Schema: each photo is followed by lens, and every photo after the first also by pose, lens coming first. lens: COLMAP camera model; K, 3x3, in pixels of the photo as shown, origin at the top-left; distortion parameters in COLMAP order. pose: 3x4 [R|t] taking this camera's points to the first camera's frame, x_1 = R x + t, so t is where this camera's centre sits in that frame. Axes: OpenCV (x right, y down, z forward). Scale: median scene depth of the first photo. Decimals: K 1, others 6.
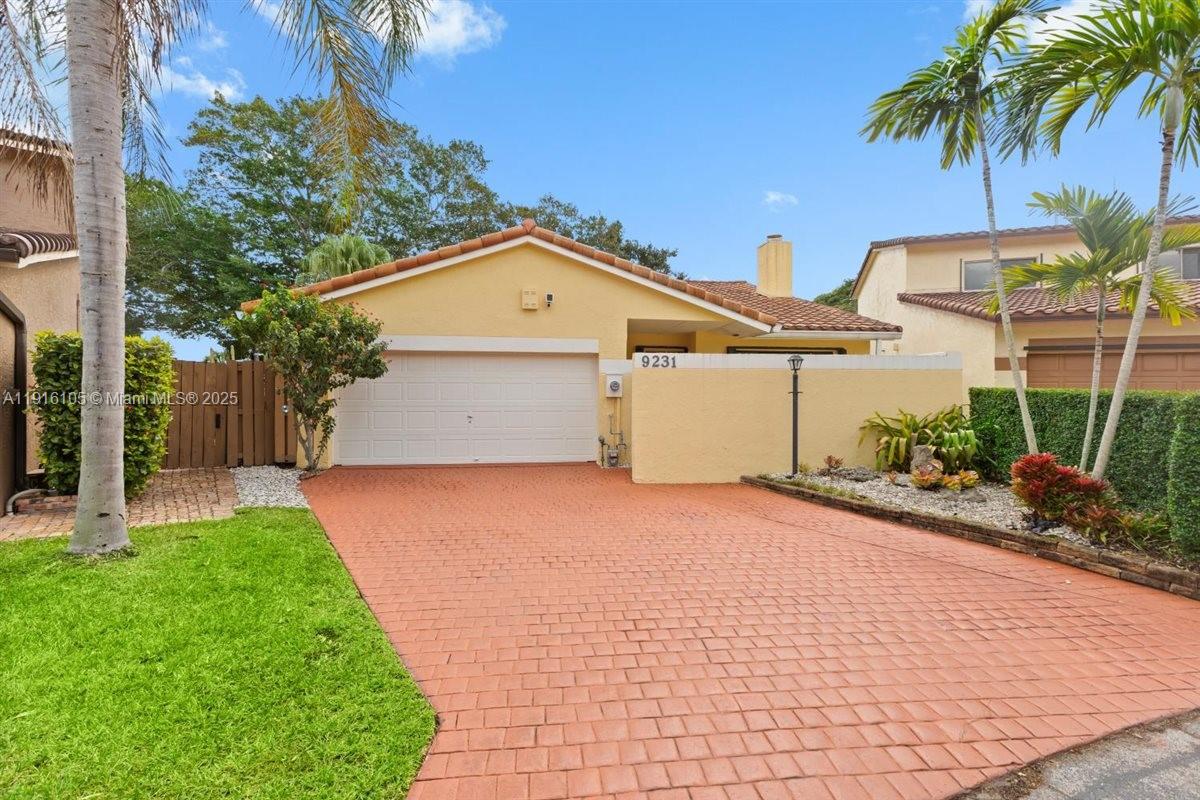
lens RADIAL K [[514.5, 0, 602.9], [0, 514.5, 399.0], [0, 0, 1]] dist [0.003470, -0.002338]
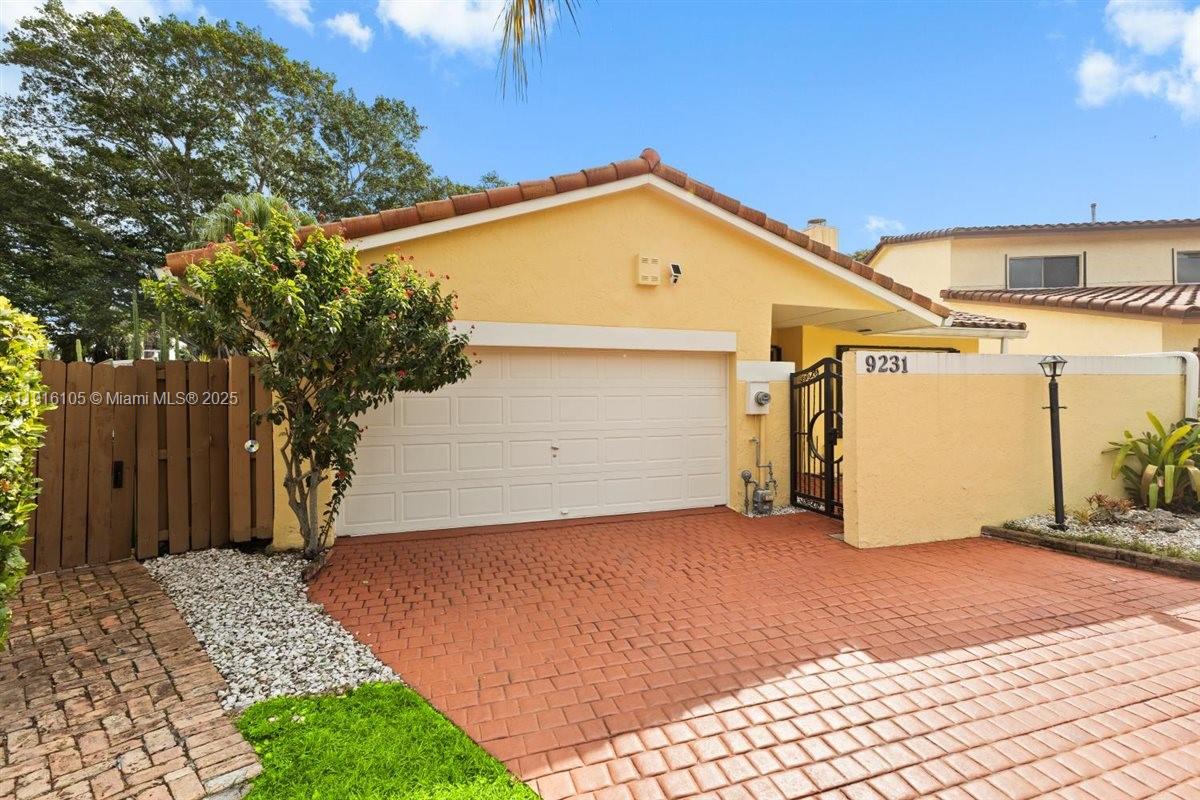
lens RADIAL K [[514.5, 0, 599.2], [0, 514.5, 397.0], [0, 0, 1]] dist [0.003470, -0.002338]
pose [[0.981535, -0.009546, 0.191044, -0.325765], [0.010499, 0.999937, -0.003975, -0.026446], [-0.190994, 0.005908, 0.981573, 0.346336]]
